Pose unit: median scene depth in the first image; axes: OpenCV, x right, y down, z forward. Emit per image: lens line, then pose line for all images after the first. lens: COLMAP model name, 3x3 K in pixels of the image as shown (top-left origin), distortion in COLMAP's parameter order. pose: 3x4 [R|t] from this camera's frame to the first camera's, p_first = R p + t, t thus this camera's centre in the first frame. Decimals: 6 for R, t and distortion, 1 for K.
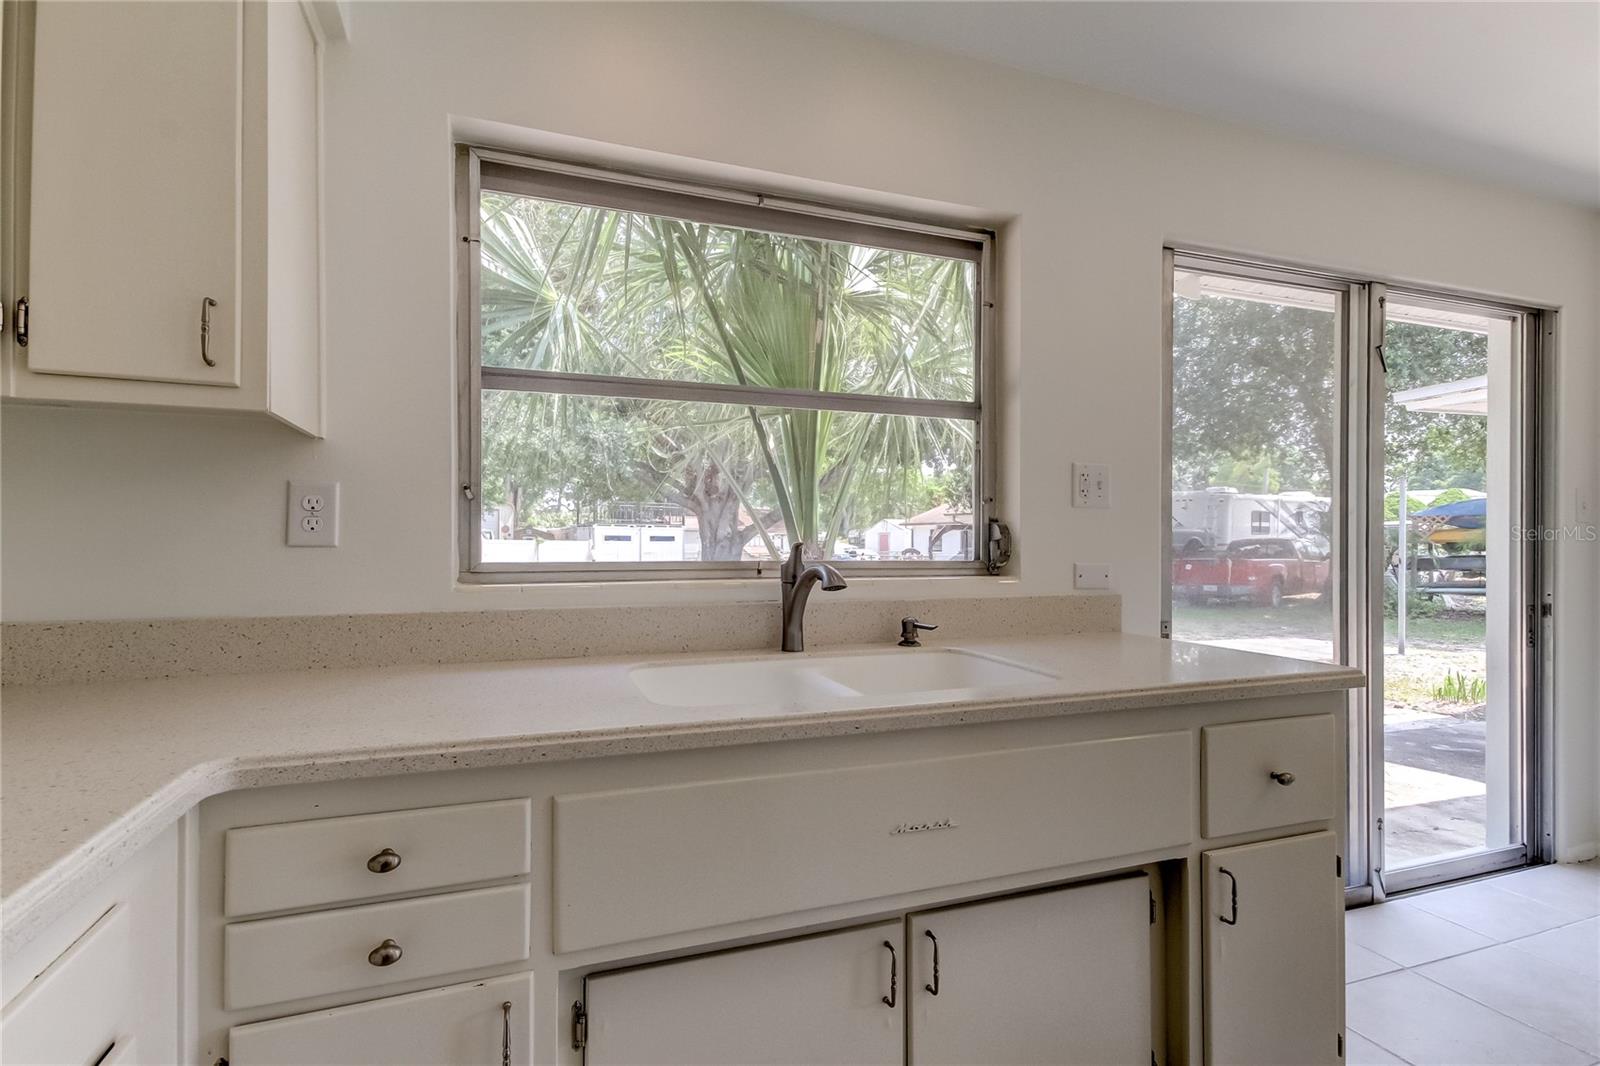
lens RADIAL K [[746.8, 0, 800.2], [0, 746.8, 545.3], [0, 0, 1]] dist [0.025125, -0.000491]
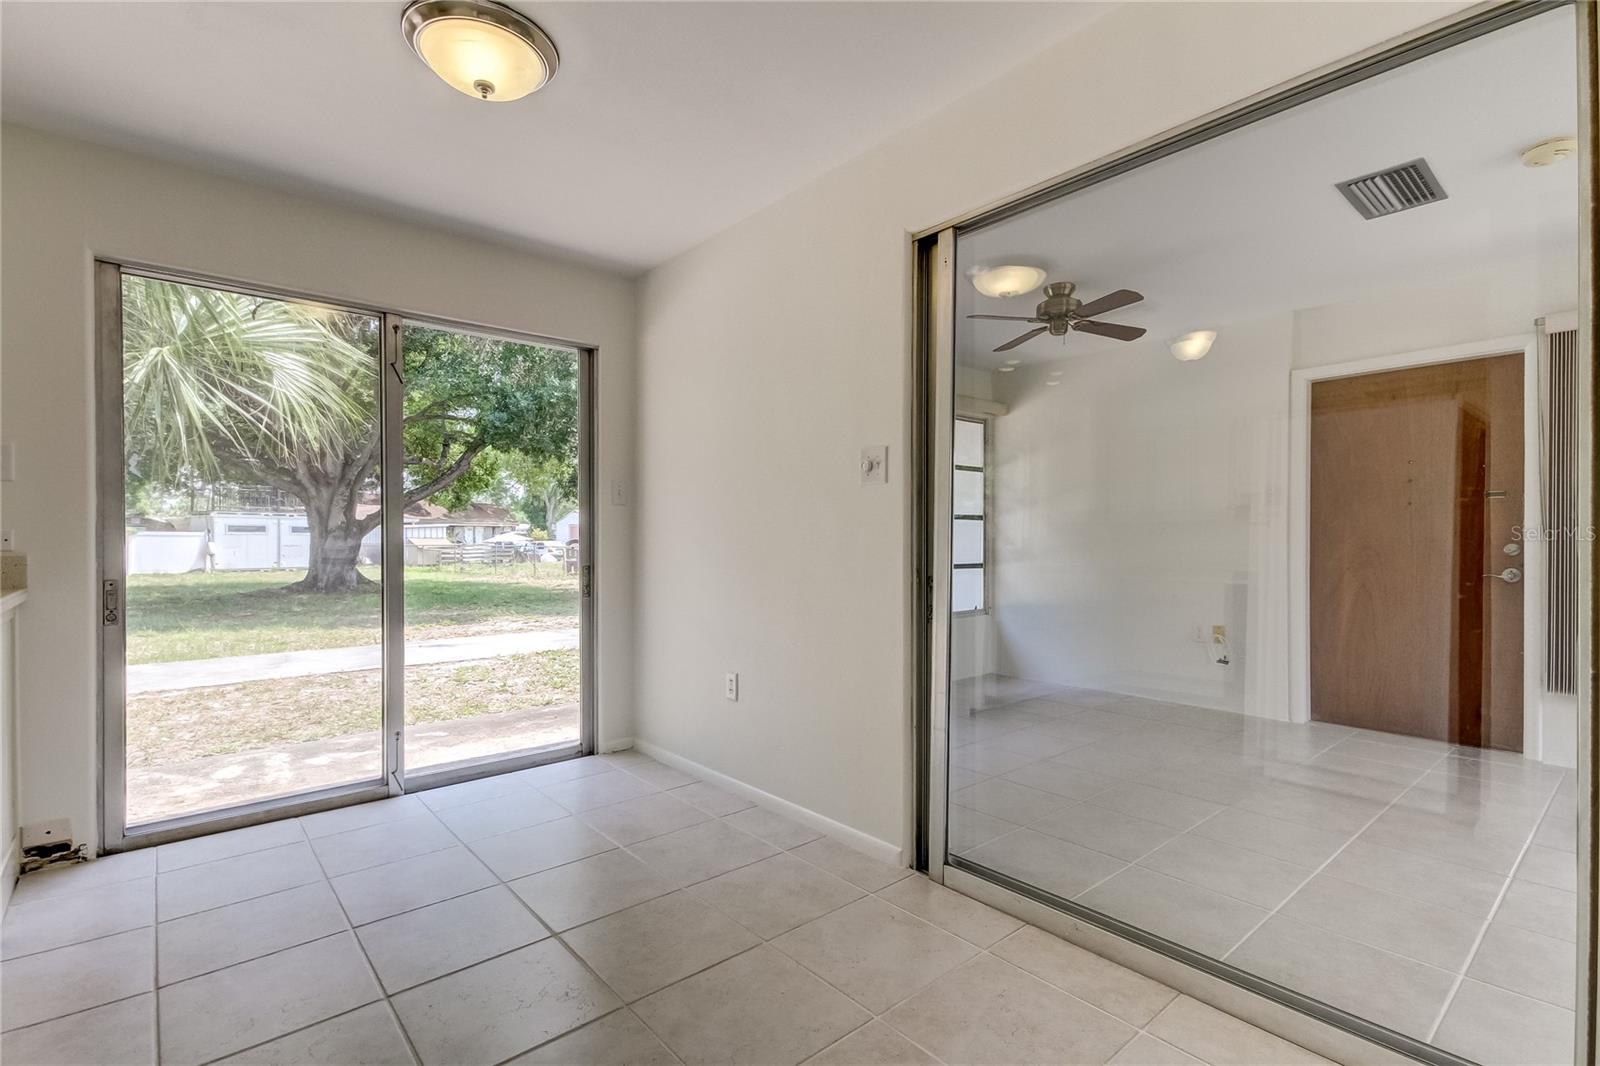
lens RADIAL K [[746.8, 0, 799.2], [0, 746.8, 544.8], [0, 0, 1]] dist [0.025125, -0.000491]
pose [[0.938437, -0.001486, 0.345446, 0.107063], [-0.001070, 0.999973, 0.007209, 0.003394], [-0.345448, -0.007135, 0.938411, -0.048745]]
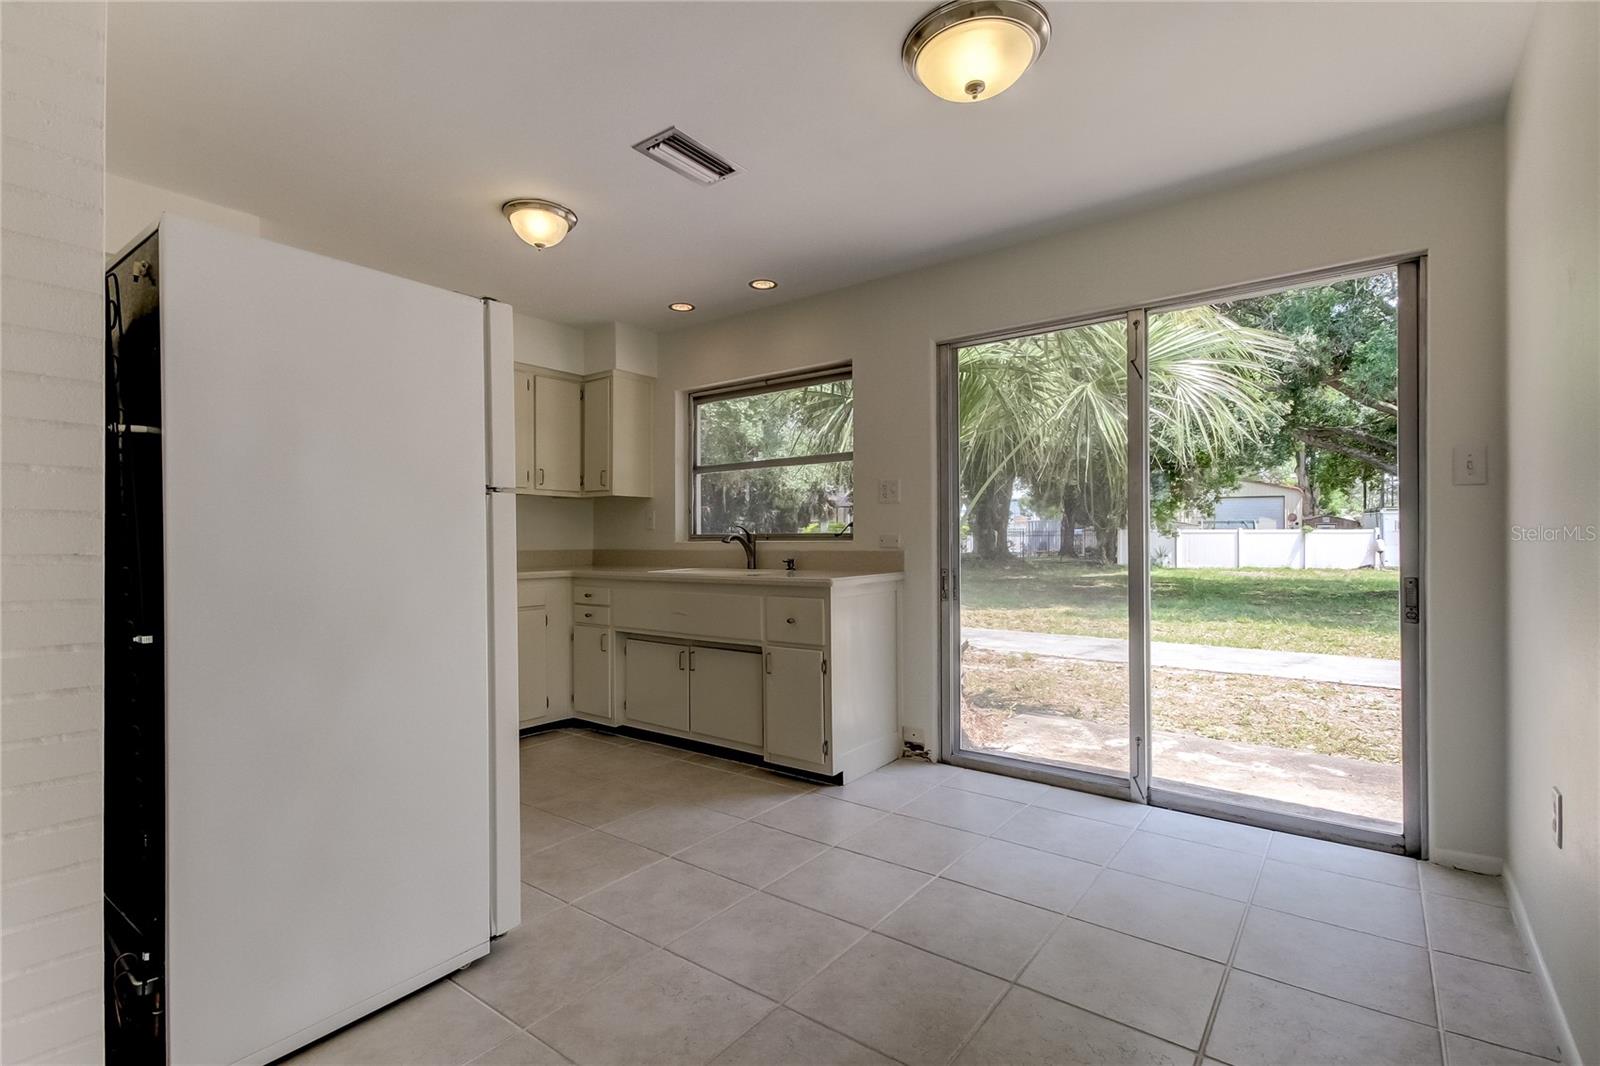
lens RADIAL K [[746.8, 0, 803.7], [0, 746.8, 526.7], [0, 0, 1]] dist [0.025125, -0.000491]
pose [[0.538063, -0.017182, -0.842729, 0.169140], [0.006164, 0.999846, -0.016450, 0.003265], [0.842882, 0.003657, 0.538086, -0.015001]]
